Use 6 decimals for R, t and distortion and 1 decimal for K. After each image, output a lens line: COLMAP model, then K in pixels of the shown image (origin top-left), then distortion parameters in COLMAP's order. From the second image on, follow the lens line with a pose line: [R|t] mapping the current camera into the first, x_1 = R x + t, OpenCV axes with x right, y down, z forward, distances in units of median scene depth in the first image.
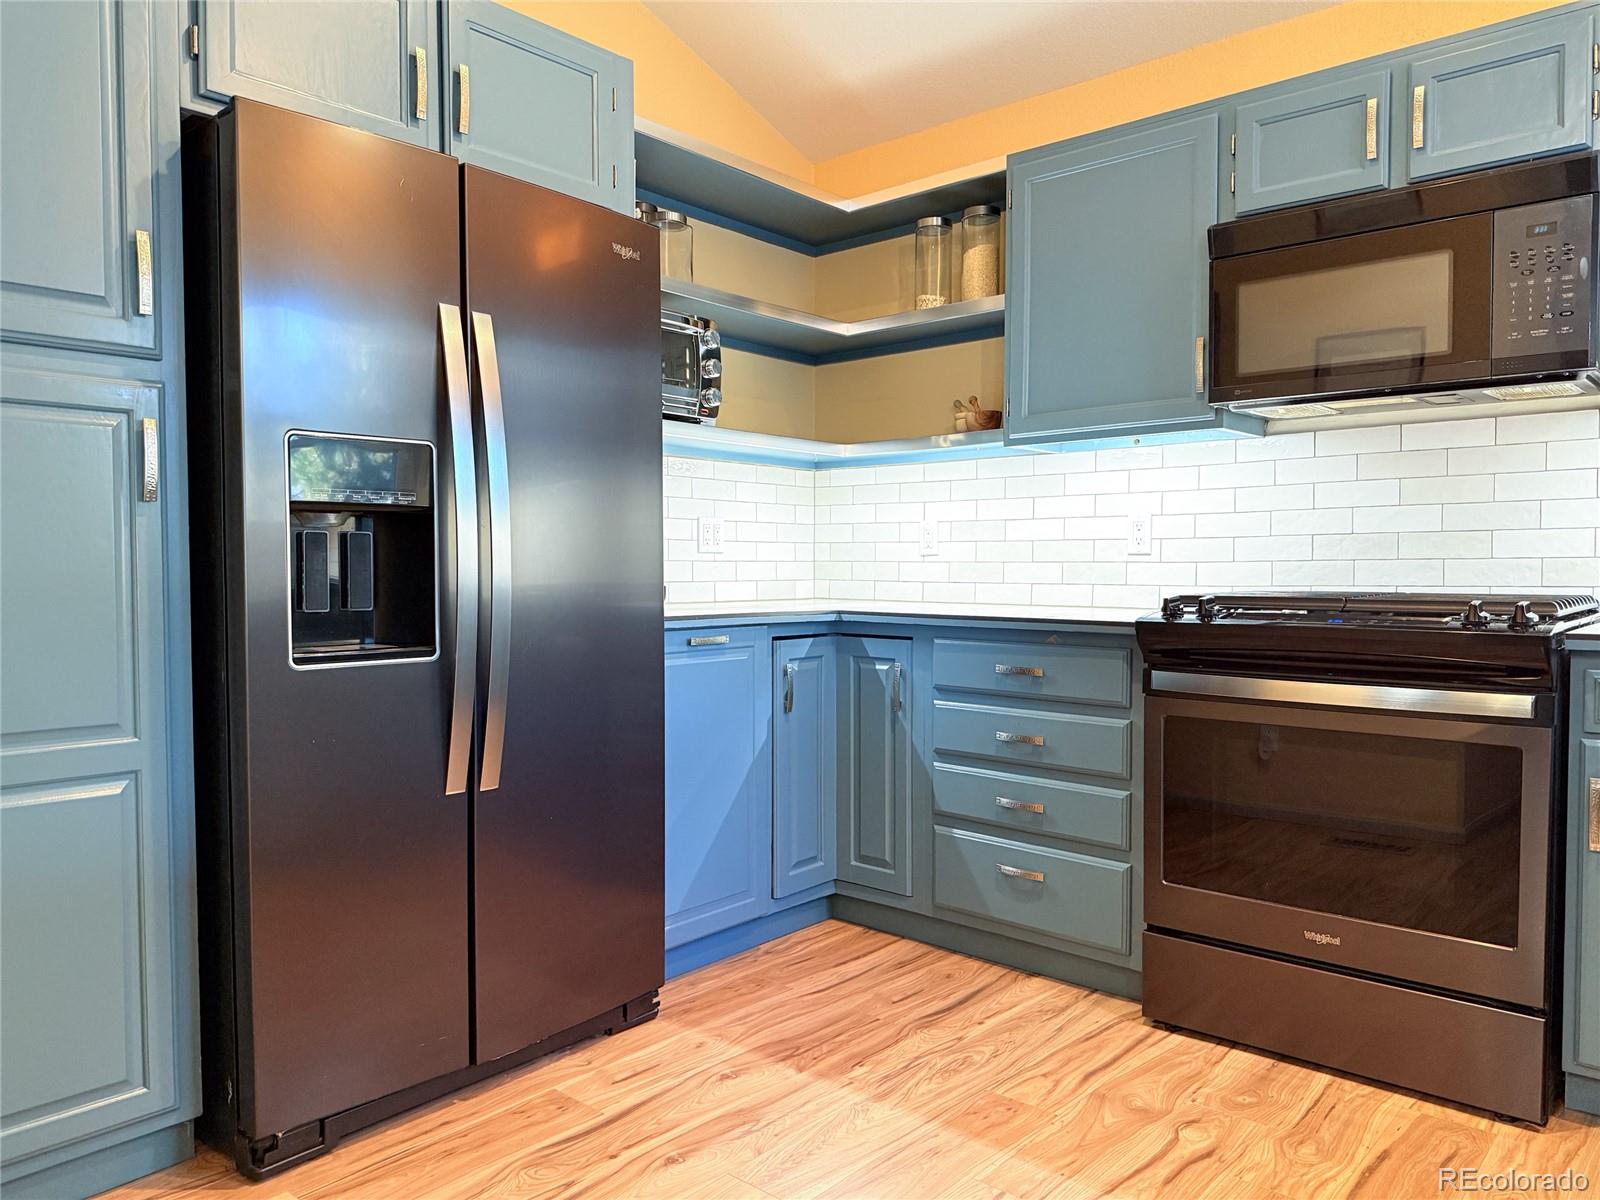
lens RADIAL K [[1139.3, 0, 810.5], [0, 1139.3, 610.9], [0, 0, 1]] dist [0.011730, -0.005078]
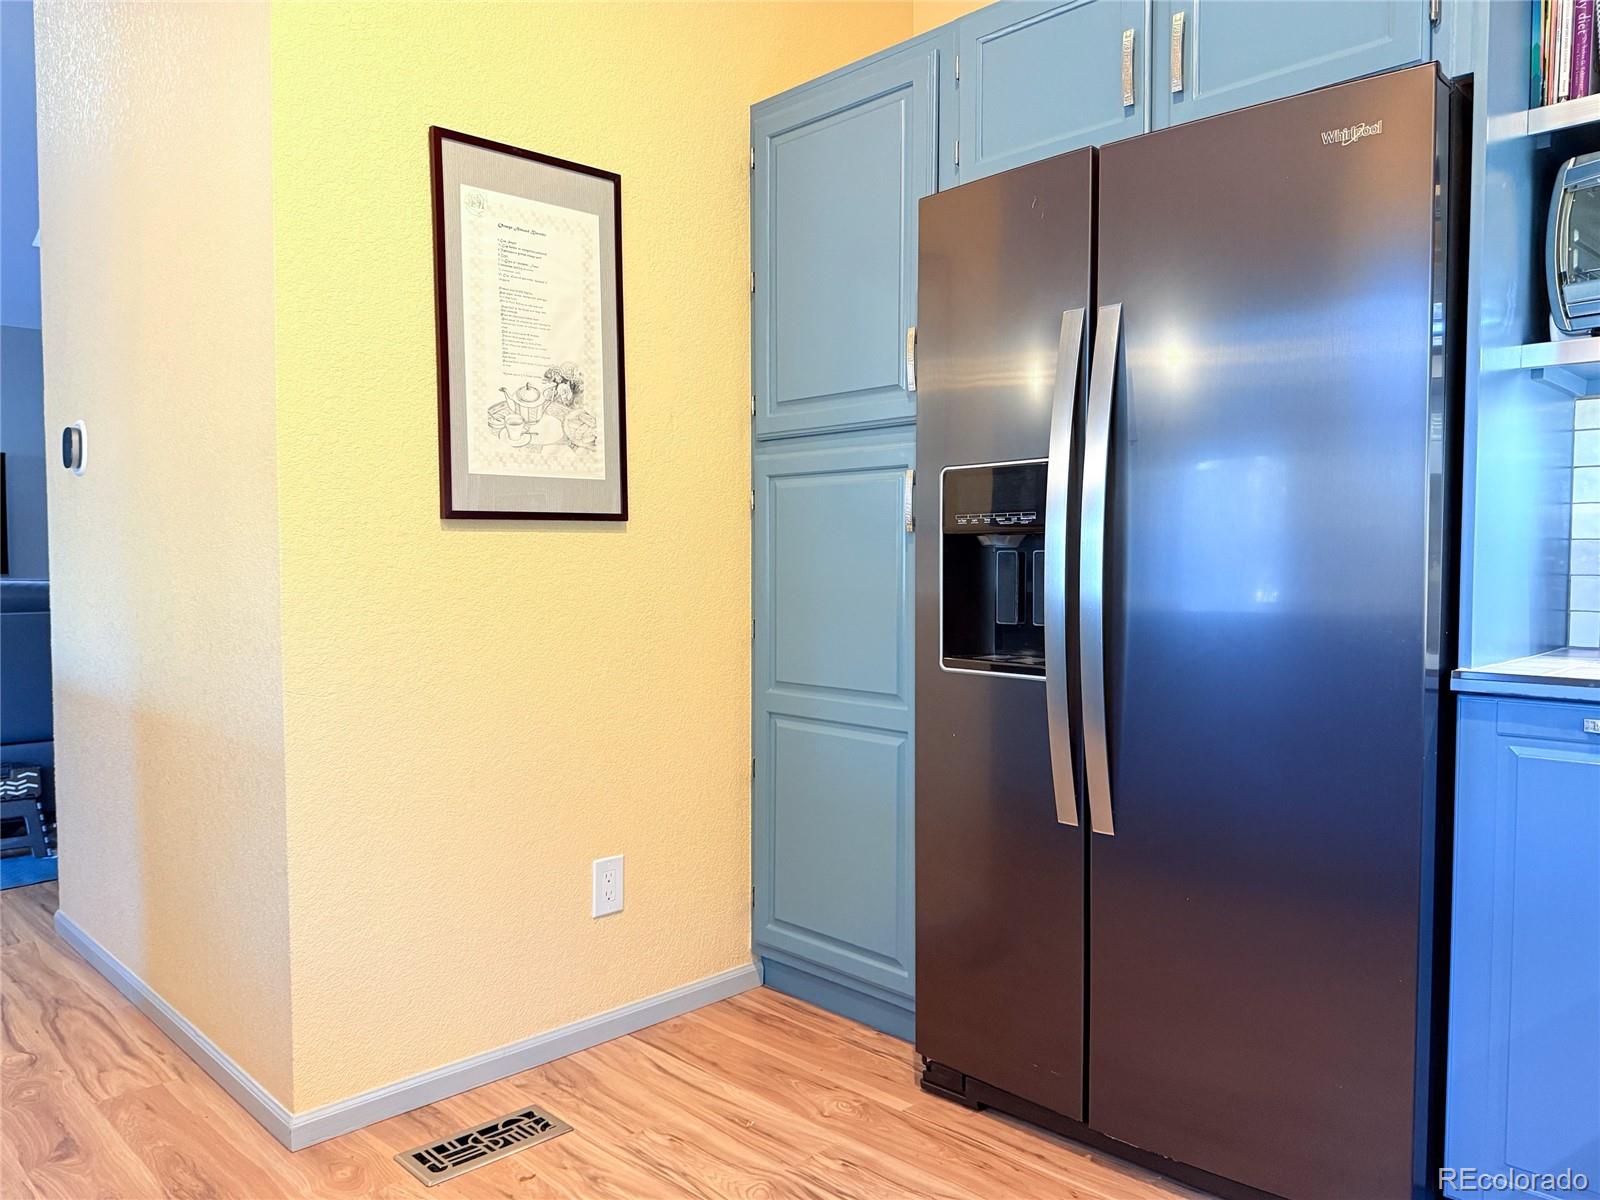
lens RADIAL K [[1139.3, 0, 814.0], [0, 1139.3, 598.4], [0, 0, 1]] dist [0.011730, -0.005078]
pose [[-0.058895, 0.036676, -0.997590, 0.623526], [-0.042817, 0.998312, 0.039230, -0.054364], [0.997345, 0.045025, -0.057225, 0.812575]]
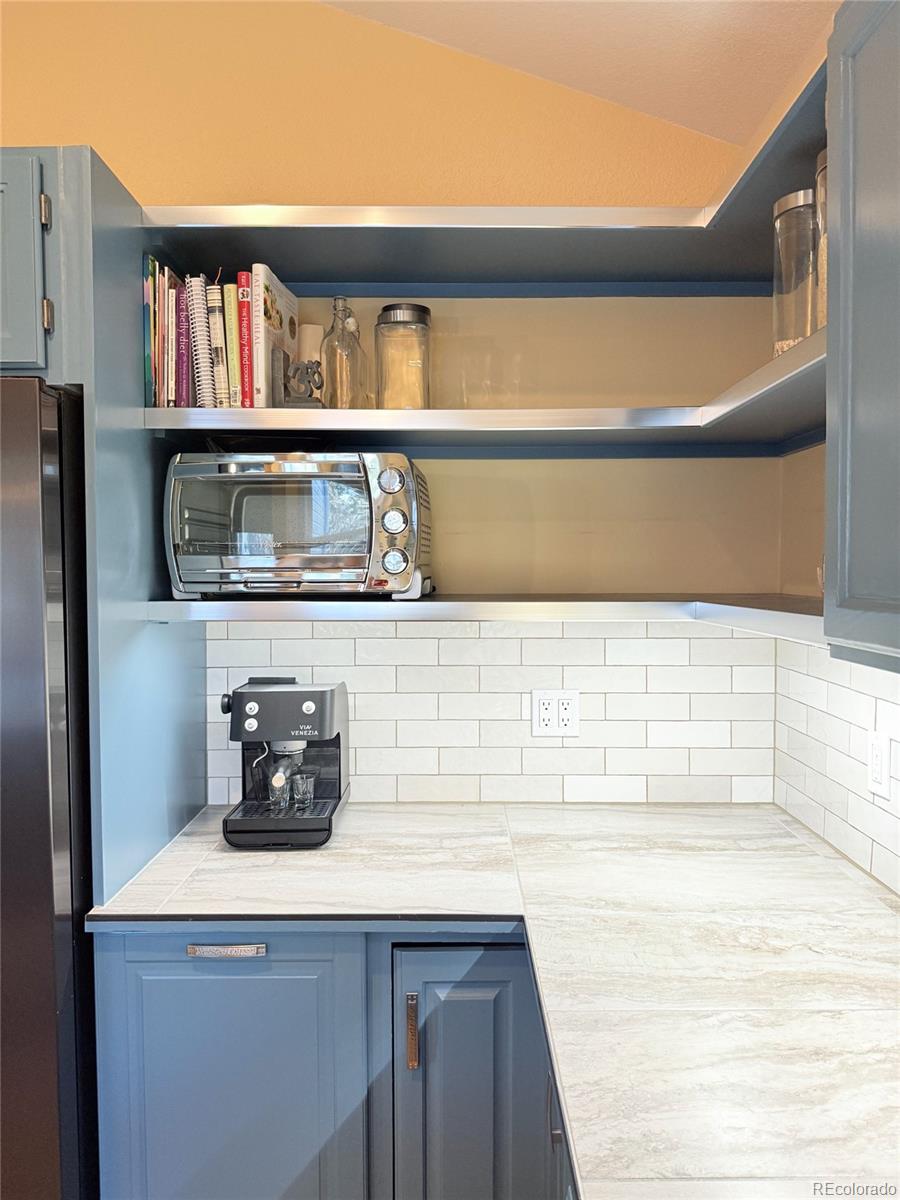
lens RADIAL K [[854.4, 0, 441.7], [0, 854.4, 588.7], [0, 0, 1]] dist [0.011730, -0.005078]
pose [[0.649959, 0.026874, -0.759494, 0.481390], [-0.034303, 0.999393, 0.006008, -0.250765], [0.759195, 0.022148, 0.650487, 0.981297]]
